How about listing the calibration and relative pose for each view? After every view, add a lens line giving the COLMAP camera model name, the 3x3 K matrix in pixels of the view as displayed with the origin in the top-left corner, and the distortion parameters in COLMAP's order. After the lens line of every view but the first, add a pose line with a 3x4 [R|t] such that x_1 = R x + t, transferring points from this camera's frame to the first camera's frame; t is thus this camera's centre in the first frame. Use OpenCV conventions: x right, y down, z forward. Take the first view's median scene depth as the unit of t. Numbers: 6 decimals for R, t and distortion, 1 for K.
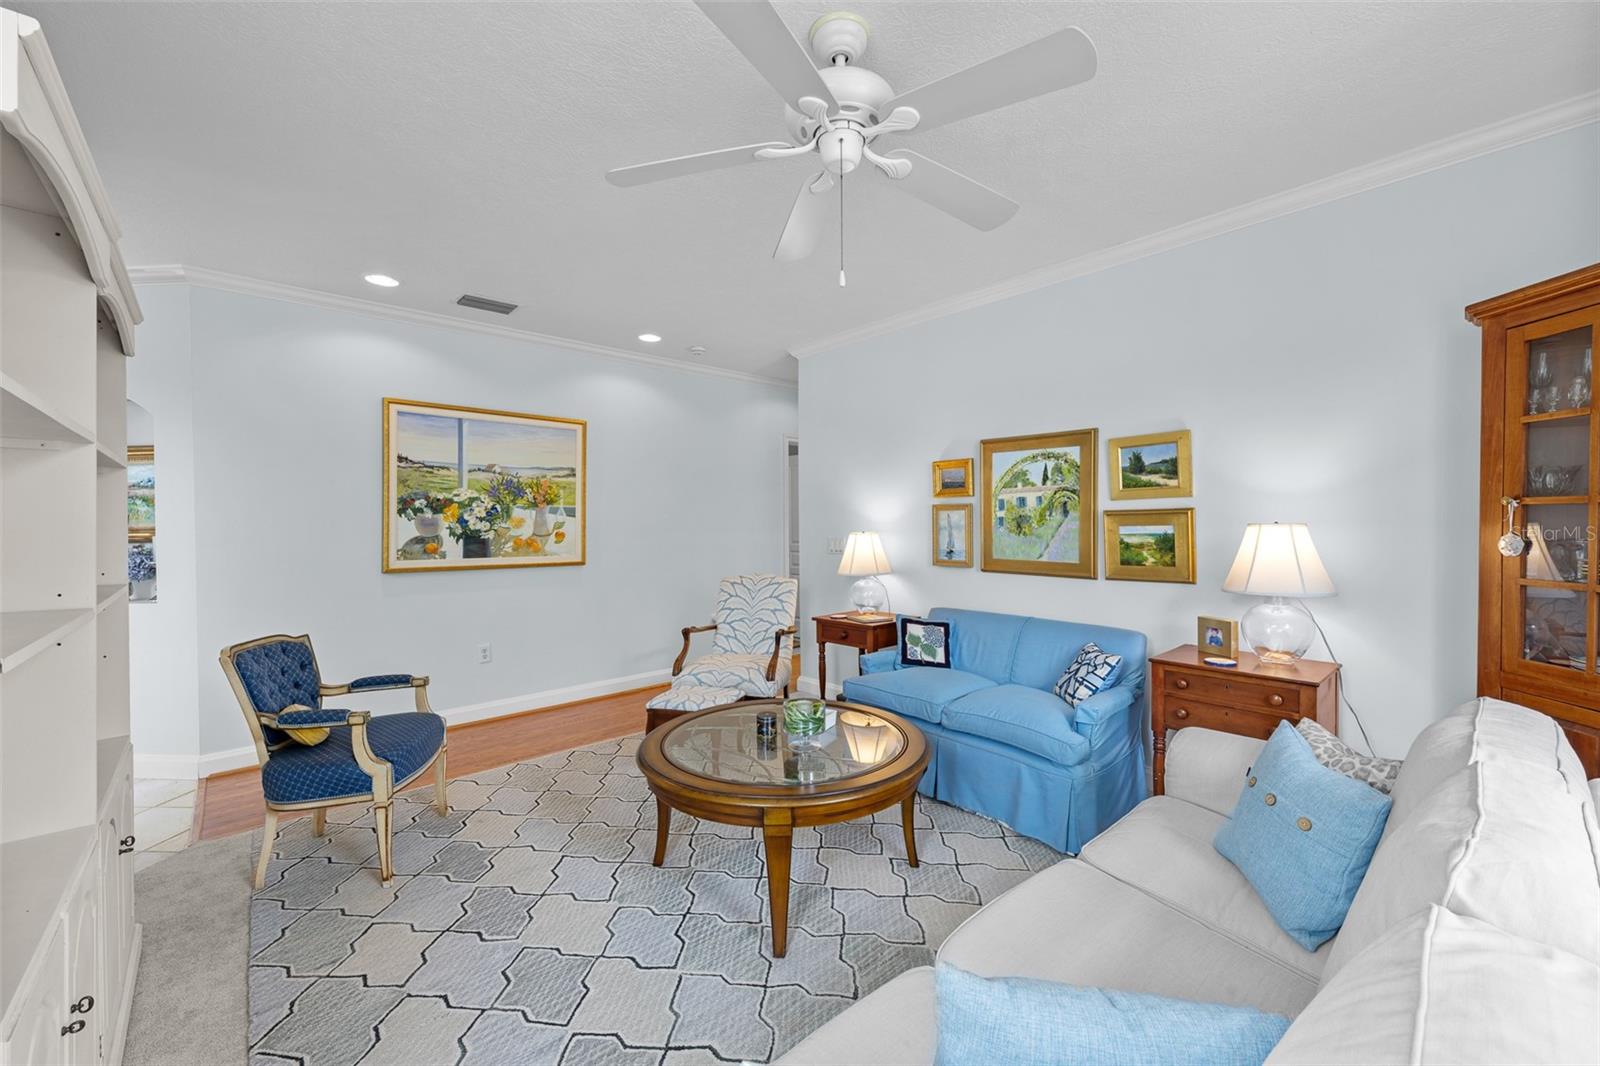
lens RADIAL K [[641.3, 0, 798.6], [0, 641.3, 525.5], [0, 0, 1]] dist [0.003197, -0.000129]
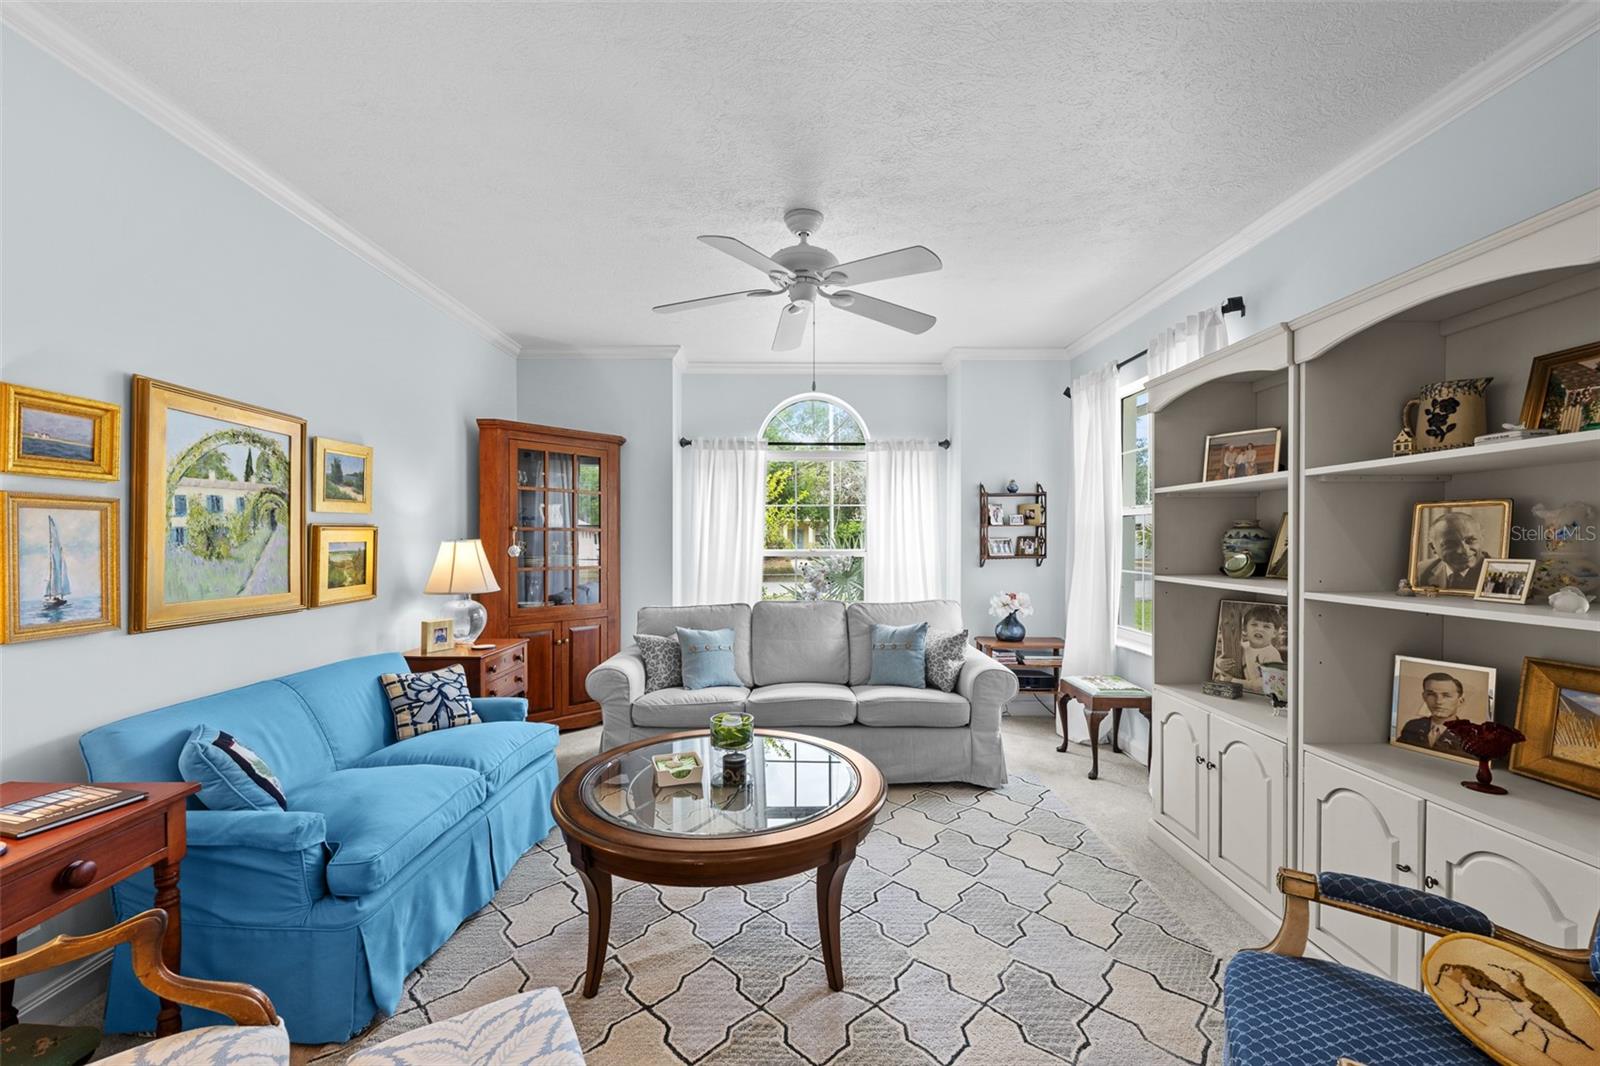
lens RADIAL K [[641.3, 0, 799.5], [0, 641.3, 547.4], [0, 0, 1]] dist [0.003197, -0.000129]
pose [[-0.754483, -0.004599, 0.656303, -0.477128], [0.003971, 0.999925, 0.011572, -0.000346], [-0.656307, 0.011337, -0.754408, 1.116255]]
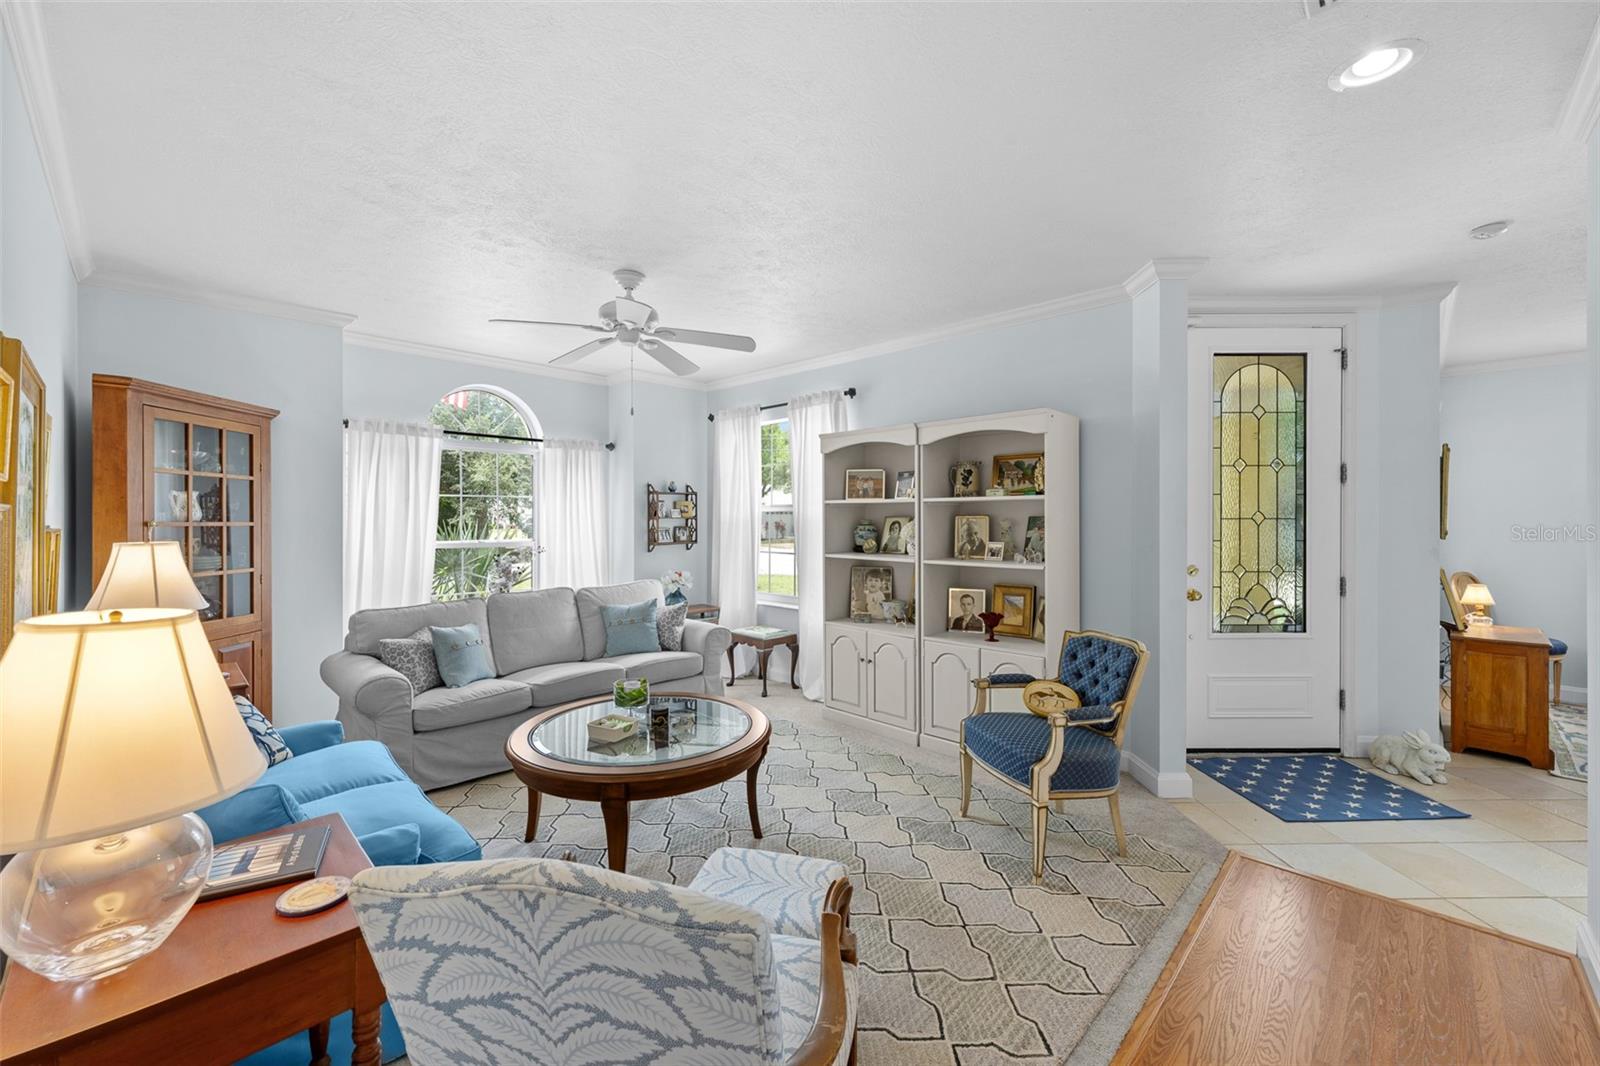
lens RADIAL K [[641.3, 0, 793.4], [0, 641.3, 520.1], [0, 0, 1]] dist [0.003197, -0.000129]
pose [[-0.997981, 0.004910, -0.063316, -0.146273], [0.004668, 0.999981, 0.003960, -0.027928], [0.063335, 0.003656, -0.997986, 1.499784]]
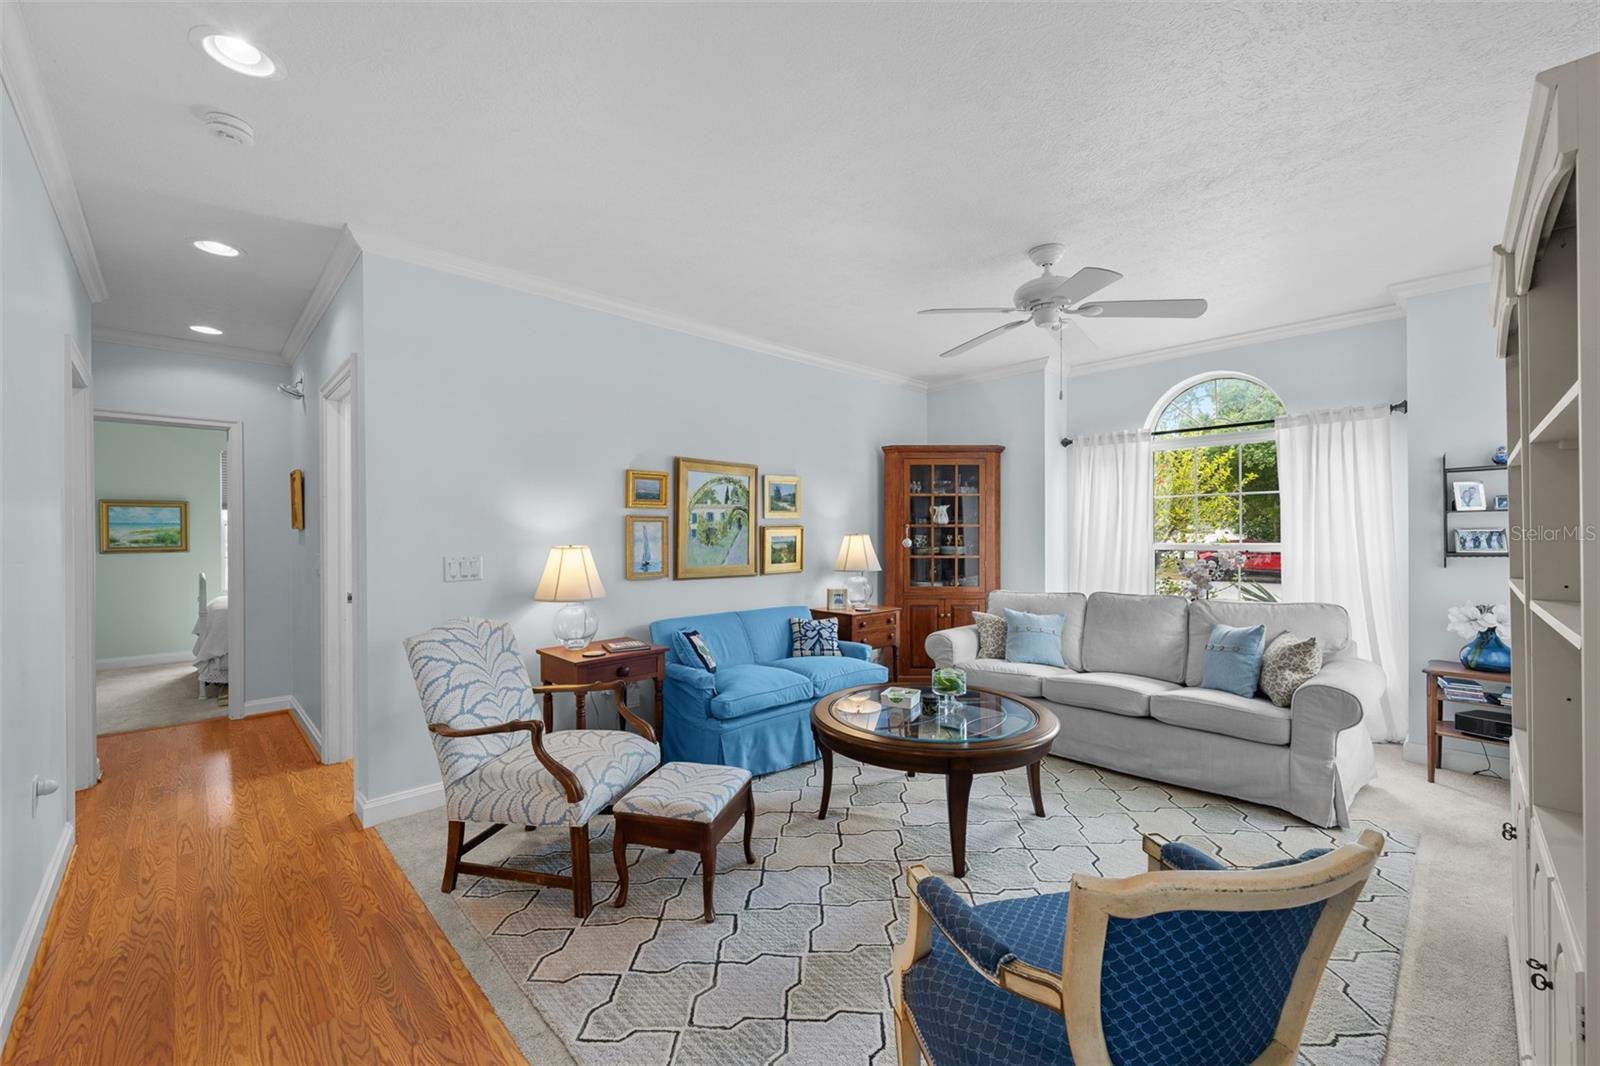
lens RADIAL K [[641.3, 0, 805.7], [0, 641.3, 534.7], [0, 0, 1]] dist [0.003197, -0.000129]
pose [[-0.041812, 0.004276, 0.999116, -0.842313], [0.008344, 0.999957, -0.003930, 0.002301], [-0.999091, 0.008172, -0.041846, 0.891026]]
